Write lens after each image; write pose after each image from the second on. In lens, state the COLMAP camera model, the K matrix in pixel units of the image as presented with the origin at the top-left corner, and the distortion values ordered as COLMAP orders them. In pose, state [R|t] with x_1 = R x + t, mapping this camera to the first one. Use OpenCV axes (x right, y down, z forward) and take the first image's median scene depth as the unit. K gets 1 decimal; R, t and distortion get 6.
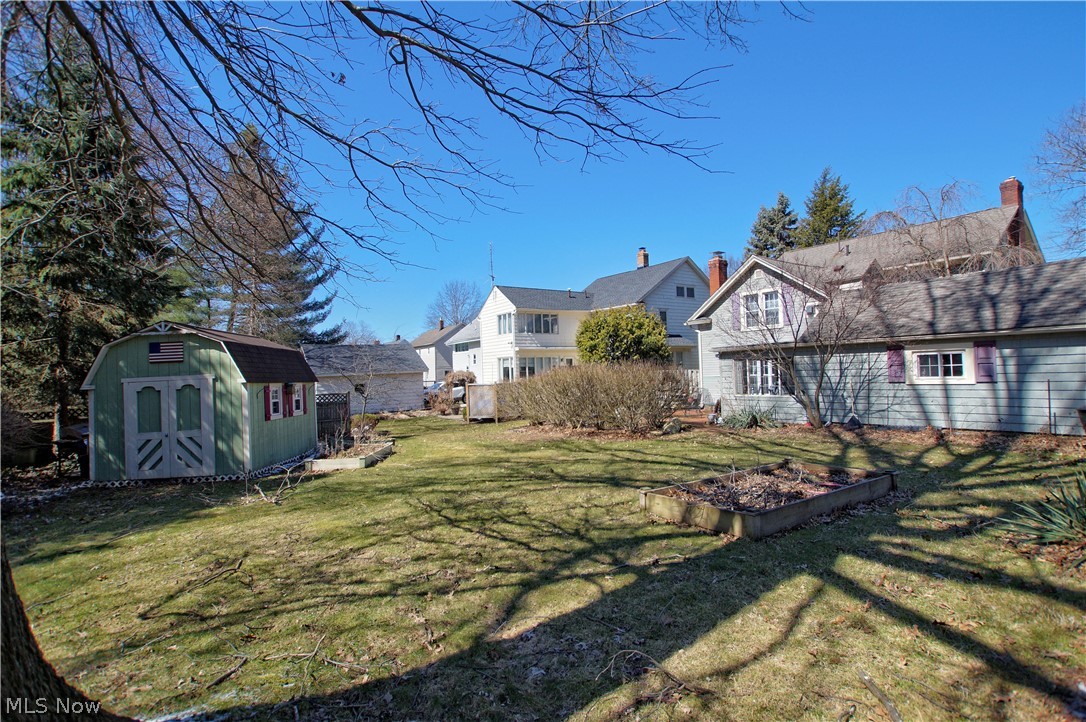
lens RADIAL K [[493.2, 0, 543.0], [0, 493.2, 361.0], [0, 0, 1]] dist [-0.036869, 0.001339]
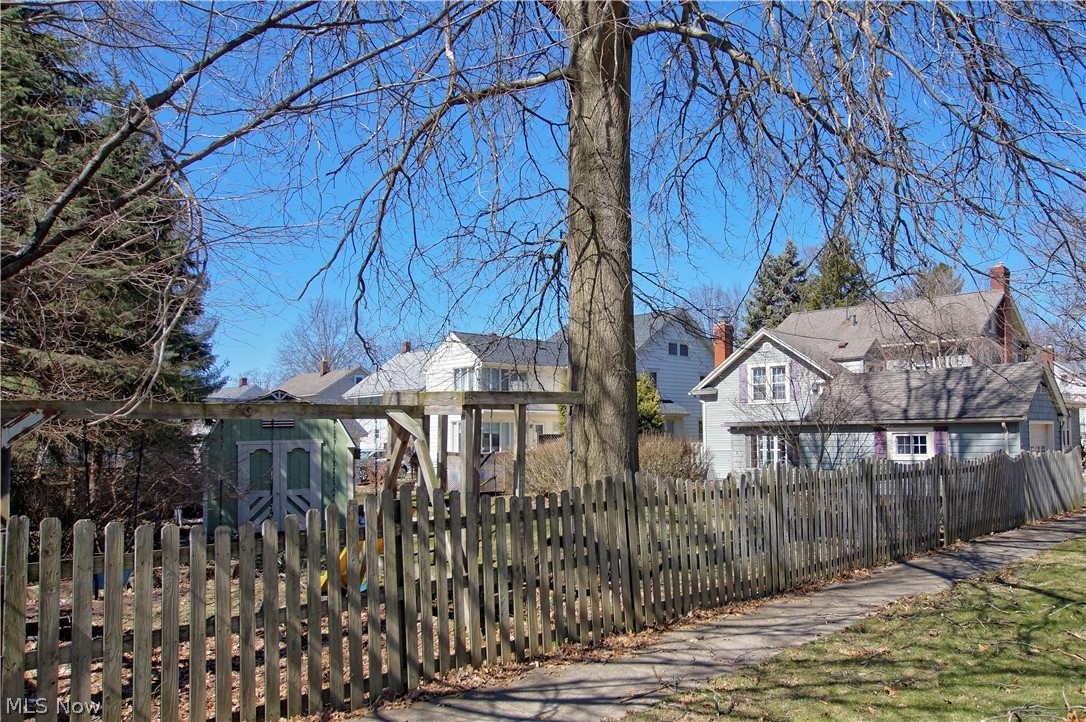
lens RADIAL K [[734.9, 0, 602.1], [0, 734.9, 397.8], [0, 0, 1]] dist [0.005024, -0.185560]
pose [[0.976868, 0.035283, 0.210911, -0.327917], [-0.027514, 0.998834, -0.039659, -0.014865], [-0.212064, 0.032938, 0.976700, -0.633478]]
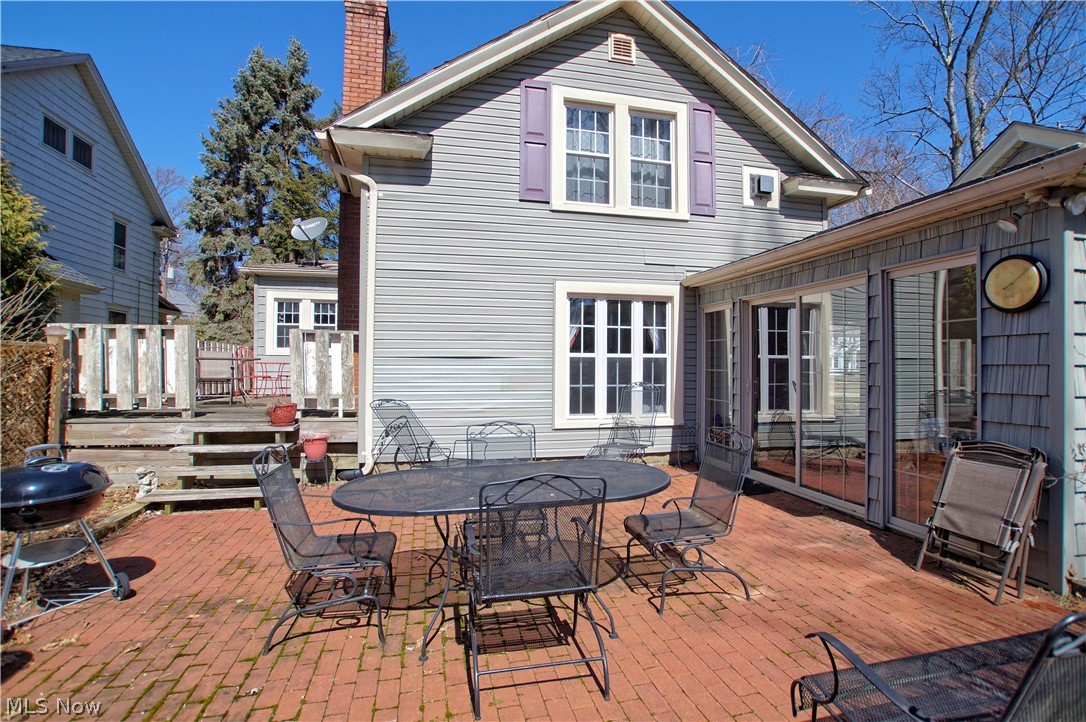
lens RADIAL K [[493.2, 0, 543.0], [0, 493.2, 361.0], [0, 0, 1]] dist [-0.036869, 0.001339]
pose [[0.371057, 0.041405, 0.927687, 0.221829], [-0.033698, 0.998948, -0.031106, 0.075996], [-0.927999, -0.019719, 0.372062, 1.598401]]
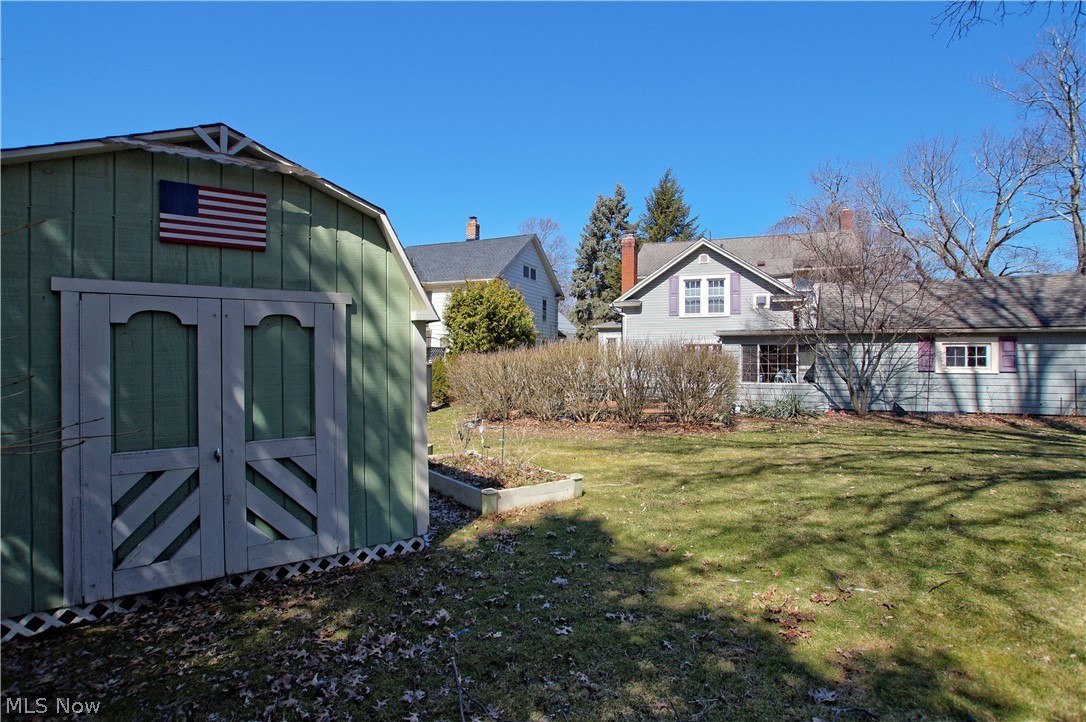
lens RADIAL K [[540.7, 0, 543.0], [0, 540.7, 361.0], [0, 0, 1]] dist [-0.045900, 0.000418]
pose [[0.859429, 0.037672, 0.509865, -0.613284], [-0.044456, 0.999011, 0.001121, 0.059264], [-0.509319, -0.023630, 0.860254, 0.439306]]
